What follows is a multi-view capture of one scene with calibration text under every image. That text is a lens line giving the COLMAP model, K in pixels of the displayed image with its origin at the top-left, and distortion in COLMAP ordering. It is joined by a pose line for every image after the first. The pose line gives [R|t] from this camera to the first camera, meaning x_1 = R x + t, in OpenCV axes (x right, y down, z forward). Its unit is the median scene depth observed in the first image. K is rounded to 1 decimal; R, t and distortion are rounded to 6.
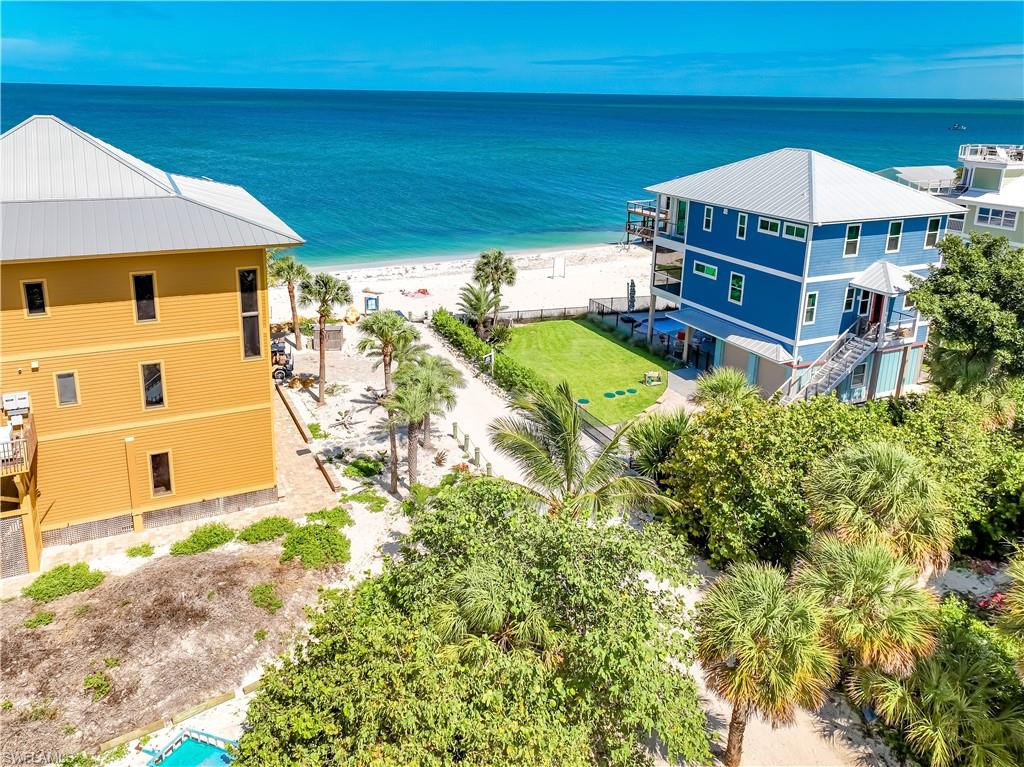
lens RADIAL K [[759.2, 0, 471.3], [0, 759.2, 280.5], [0, 0, 1]] dist [0.001875, 0.005913]
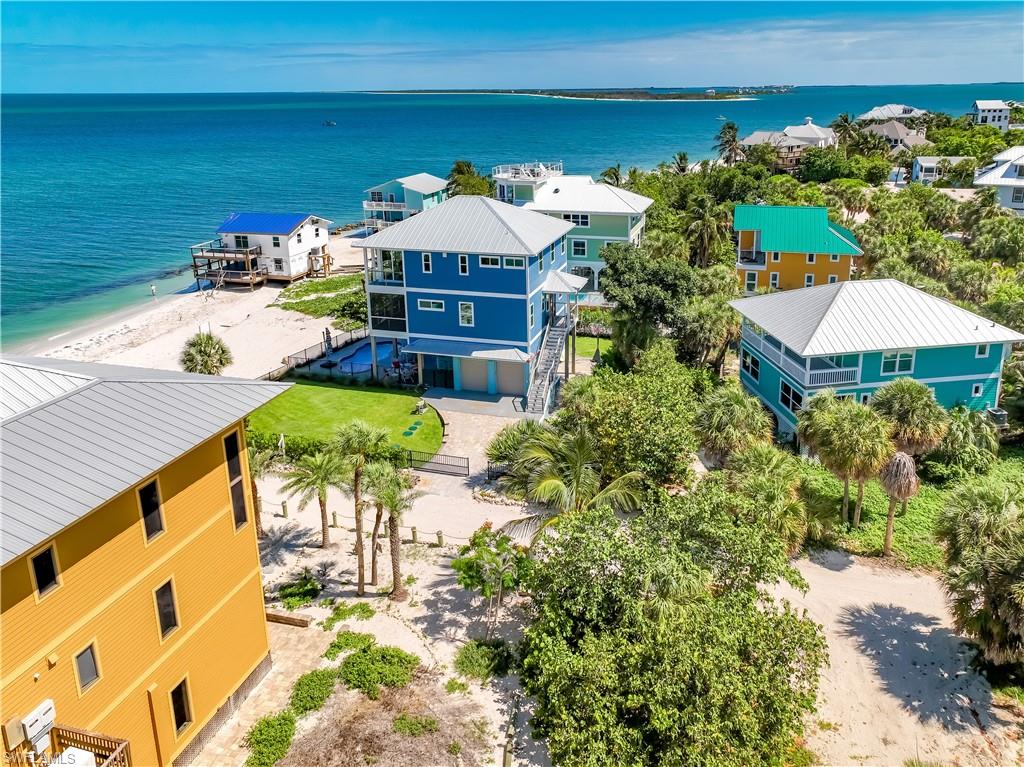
lens RADIAL K [[752.4, 0, 562.2], [0, 752.4, 281.3], [0, 0, 1]] dist [-0.002349, 0.004105]
pose [[0.629916, -0.212100, 0.747141, -0.547189], [0.205570, 0.973211, 0.102960, -0.162868], [-0.748964, 0.088734, 0.656643, 0.091350]]
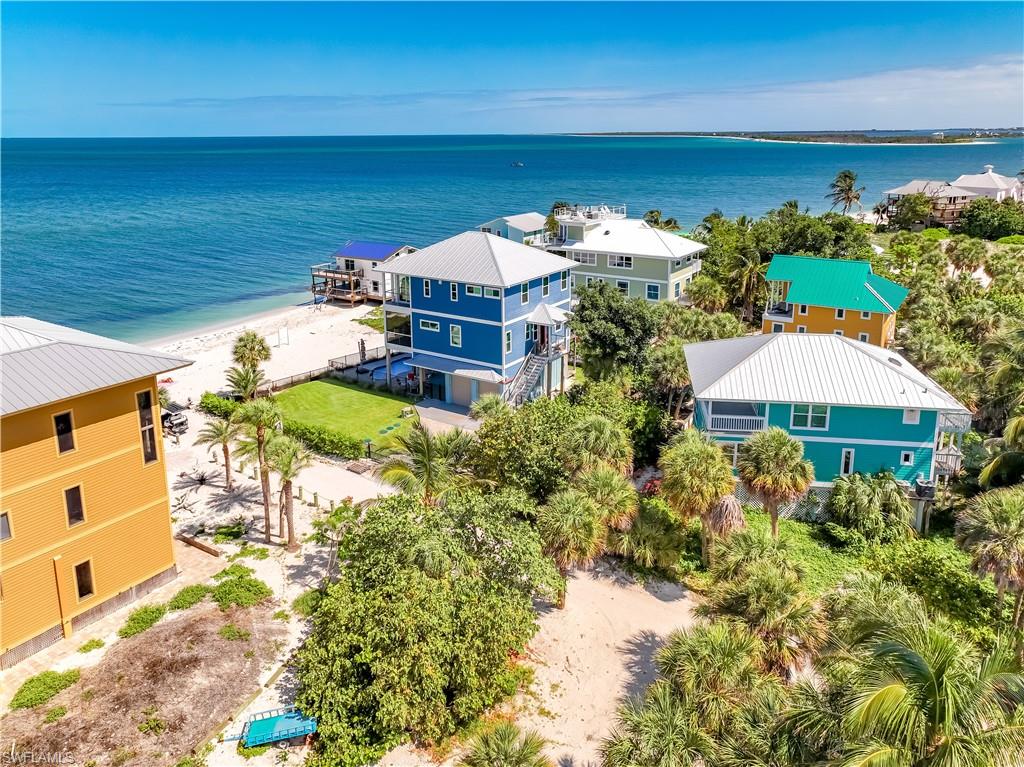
lens RADIAL K [[751.5, 0, 510.4], [0, 751.5, 287.8], [0, 0, 1]] dist [-0.000994, 0.003983]
pose [[0.845920, -0.128447, 0.517610, -0.326537], [0.149113, 0.988819, 0.001688, -0.077674], [-0.512039, 0.075754, 0.855615, -0.294023]]
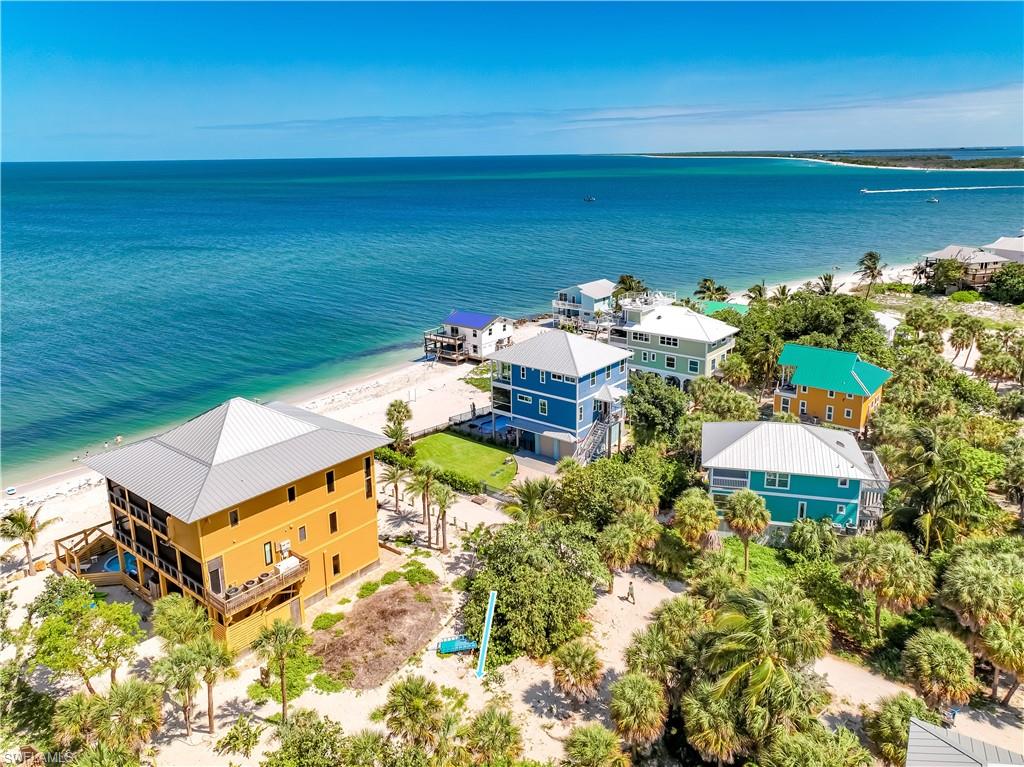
lens RADIAL K [[738.8, 0, 521.6], [0, 738.8, 324.5], [0, 0, 1]] dist [0.001202, 0.002629]
pose [[0.887019, -0.128245, 0.443565, -0.632772], [0.136406, 0.990559, 0.013615, -0.285156], [-0.441123, 0.048428, 0.896139, -0.852027]]
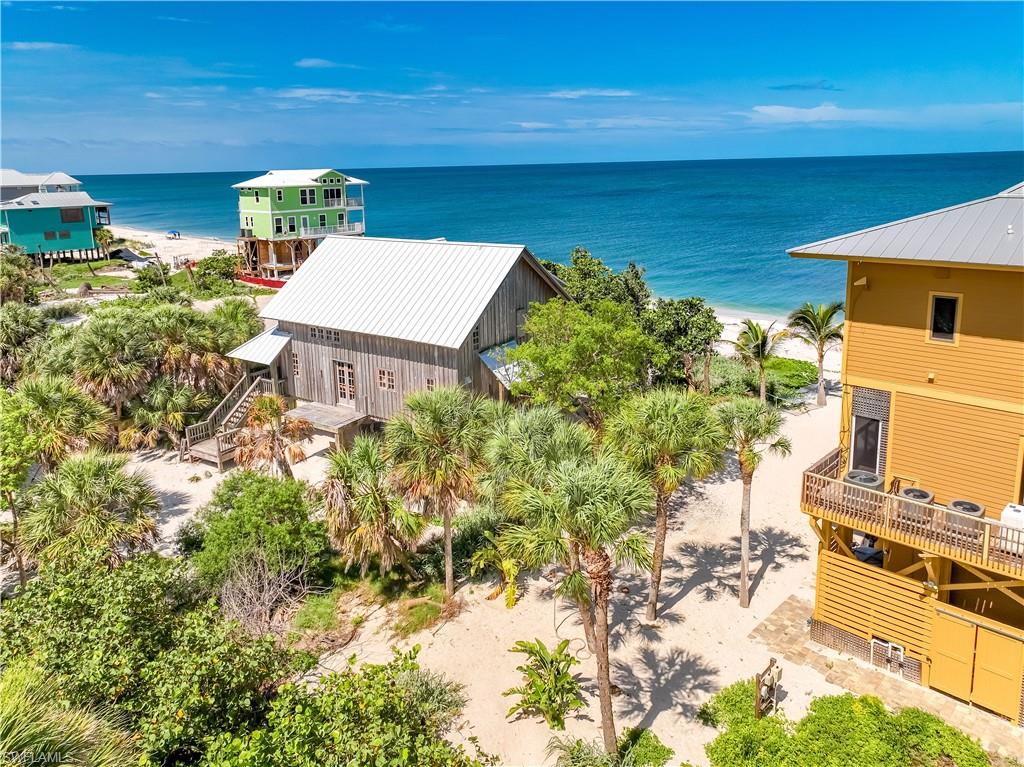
lens RADIAL K [[744.3, 0, 521.2], [0, 744.3, 308.0], [0, 0, 1]] dist [0.000325, 0.007391]
pose [[0.375312, 0.147064, -0.915157, -0.158354], [-0.197426, 0.977360, 0.076095, 0.039878], [0.905629, 0.152116, 0.395850, 0.189045]]
